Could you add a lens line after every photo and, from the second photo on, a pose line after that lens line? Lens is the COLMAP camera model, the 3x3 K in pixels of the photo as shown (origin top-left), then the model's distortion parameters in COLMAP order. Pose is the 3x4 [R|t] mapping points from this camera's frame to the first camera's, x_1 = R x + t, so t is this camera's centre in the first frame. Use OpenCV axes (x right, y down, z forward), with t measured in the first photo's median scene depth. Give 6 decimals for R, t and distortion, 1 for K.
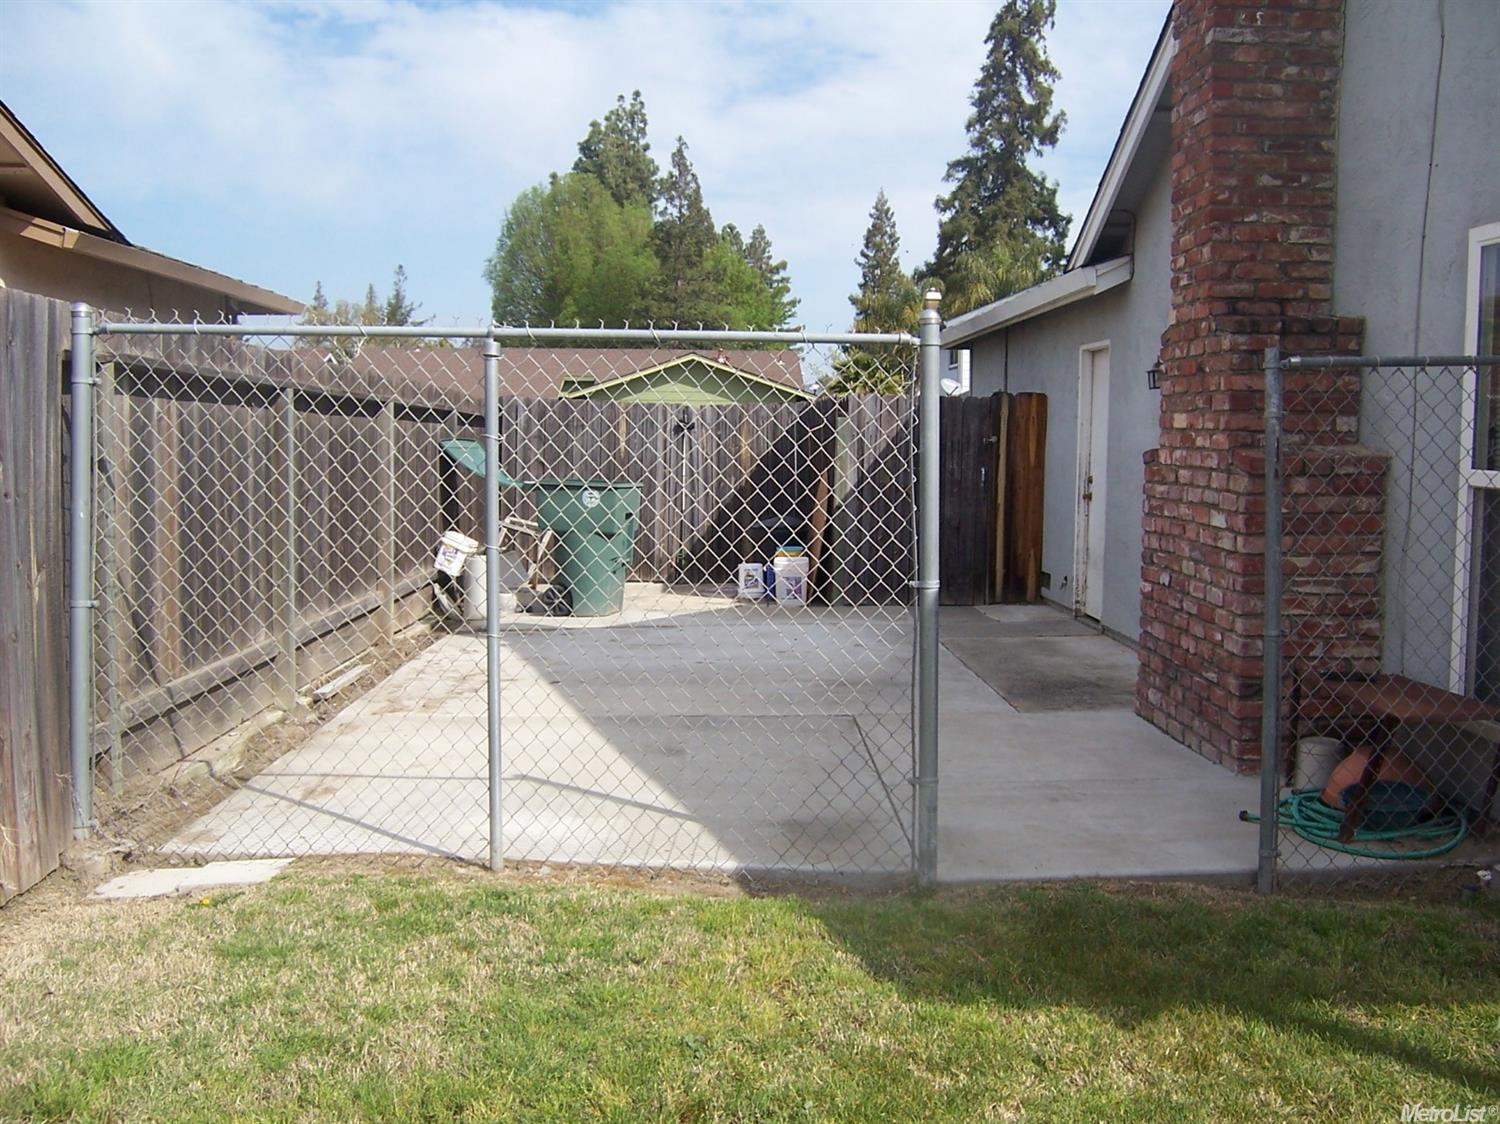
lens RADIAL K [[1470.4, 0, 757.5], [0, 1470.4, 559.2], [0, 0, 1]] dist [-0.146303, 0.214304]
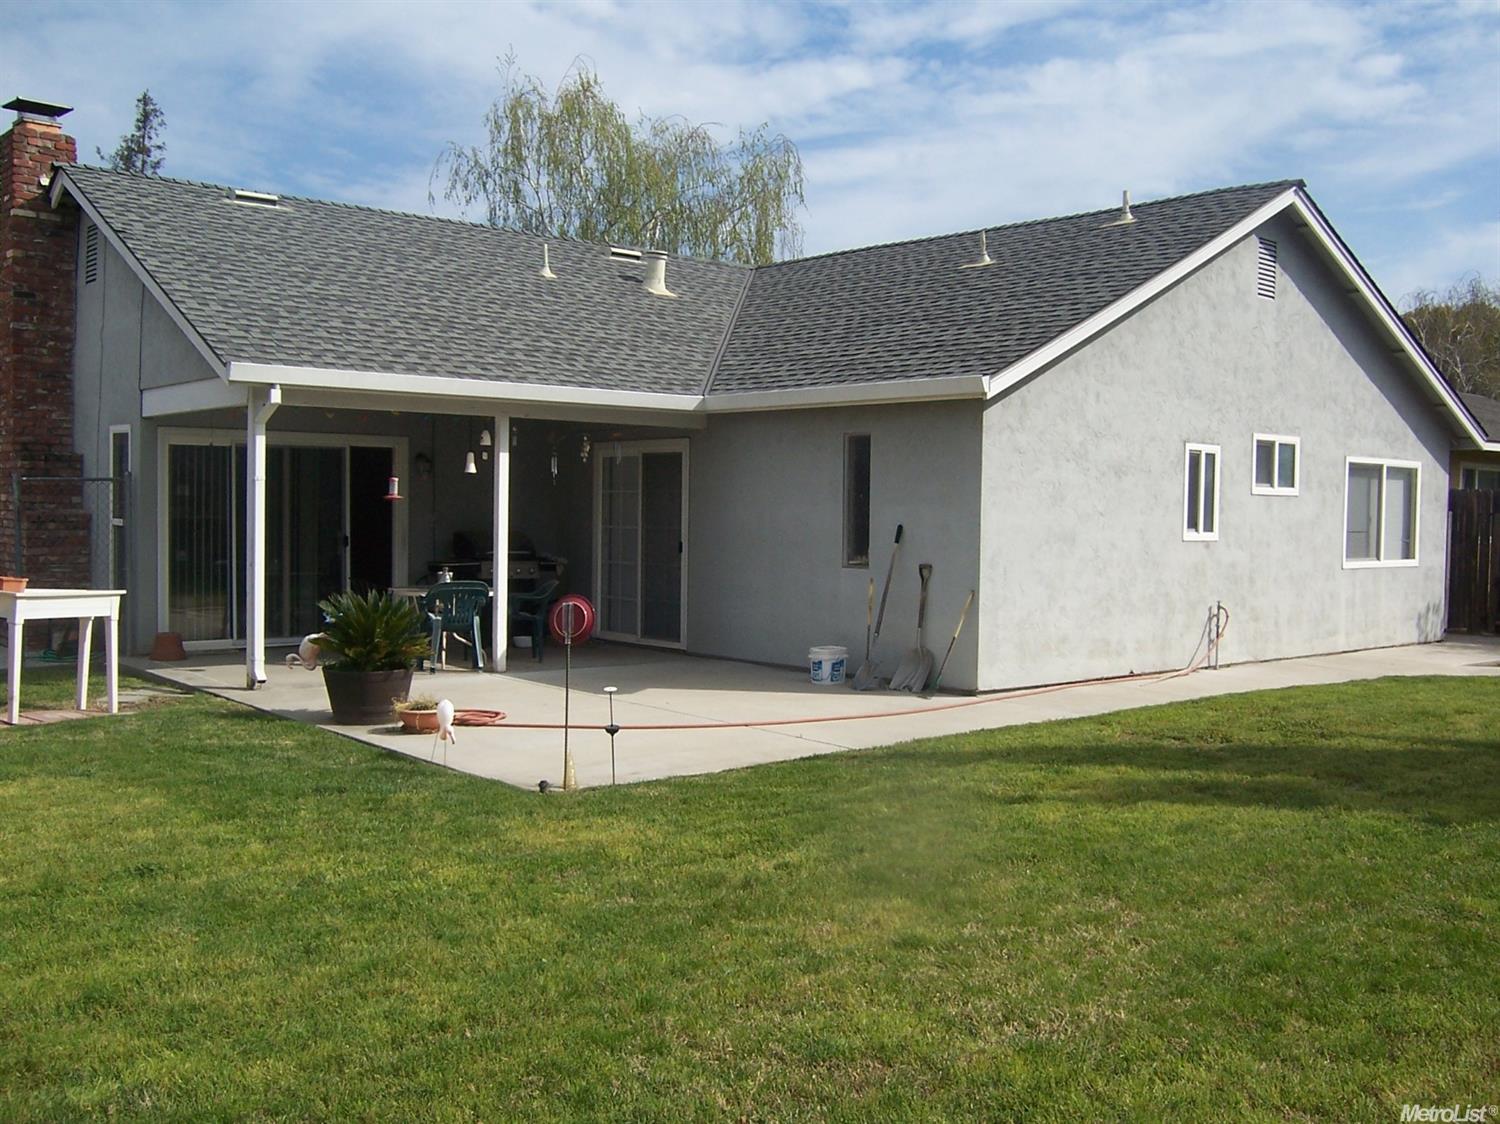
lens RADIAL K [[1470.4, 0, 757.5], [0, 1470.4, 559.2], [0, 0, 1]] dist [-0.146303, 0.214304]
pose [[0.774292, -0.016667, 0.632609, -0.016840], [0.043281, 0.998707, -0.026661, 0.008949], [-0.631347, 0.048023, 0.774012, -0.119325]]
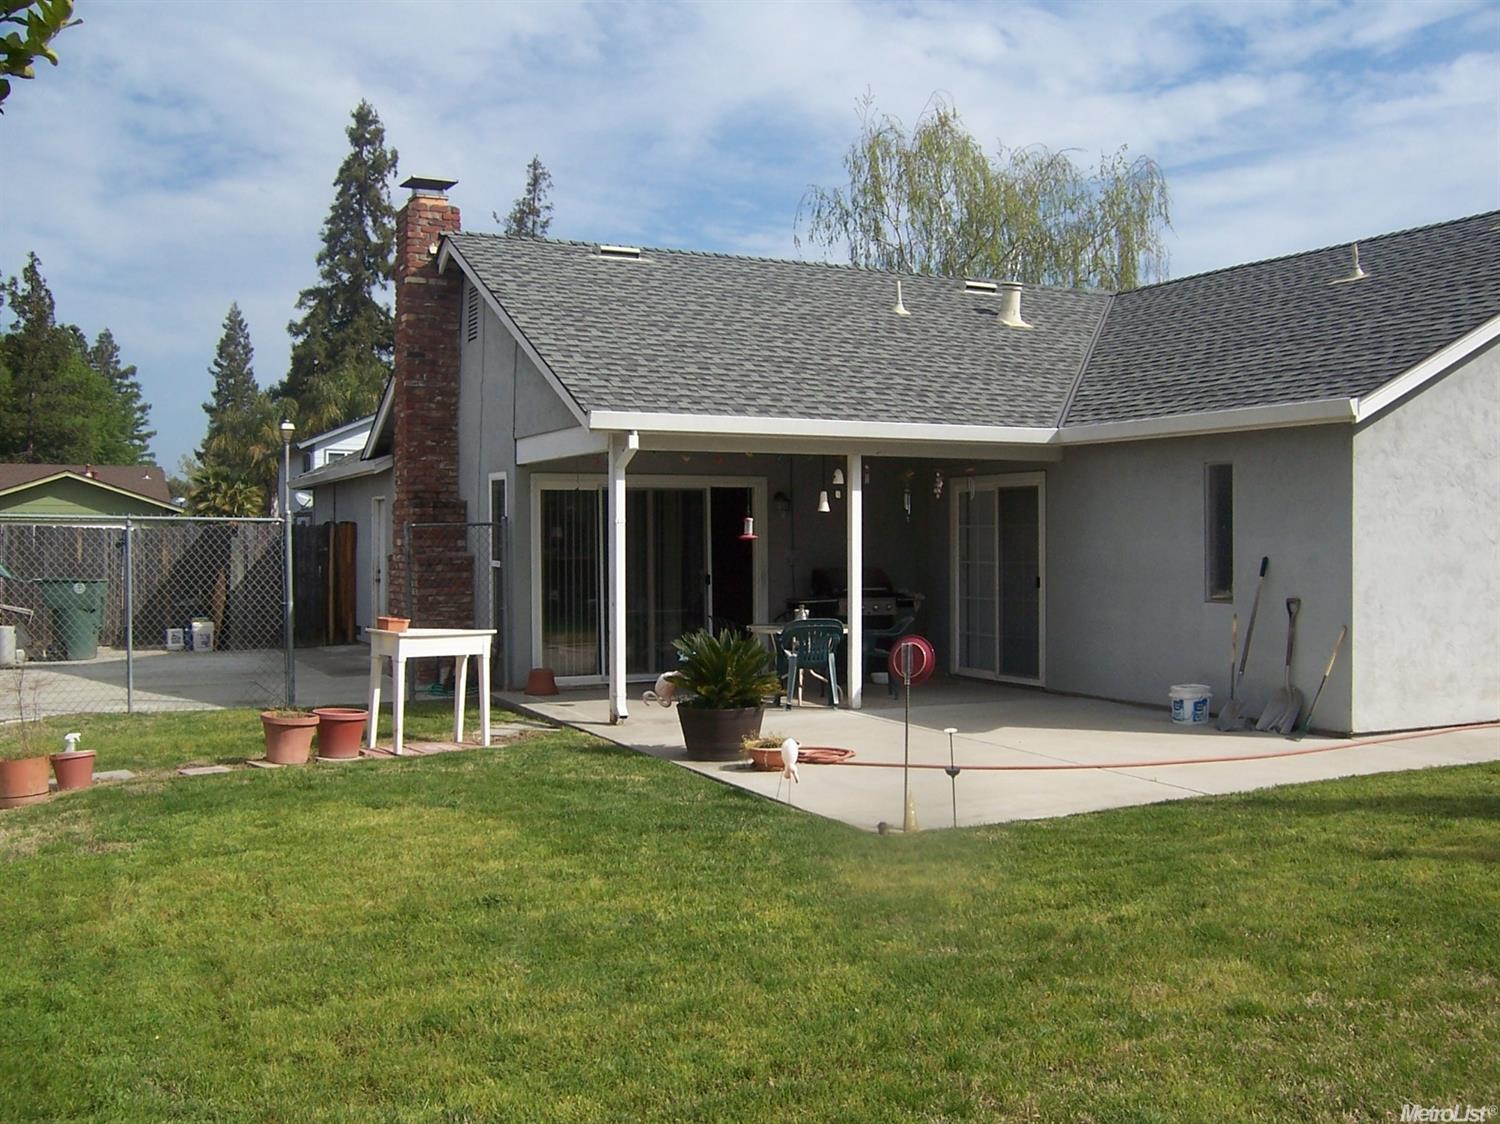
lens RADIAL K [[1470.4, 0, 757.5], [0, 1470.4, 559.2], [0, 0, 1]] dist [-0.146303, 0.214304]
pose [[0.908606, -0.014788, 0.417392, -0.014366], [0.043585, 0.997274, -0.059545, 0.008493], [-0.415374, 0.072296, 0.906774, -0.120033]]
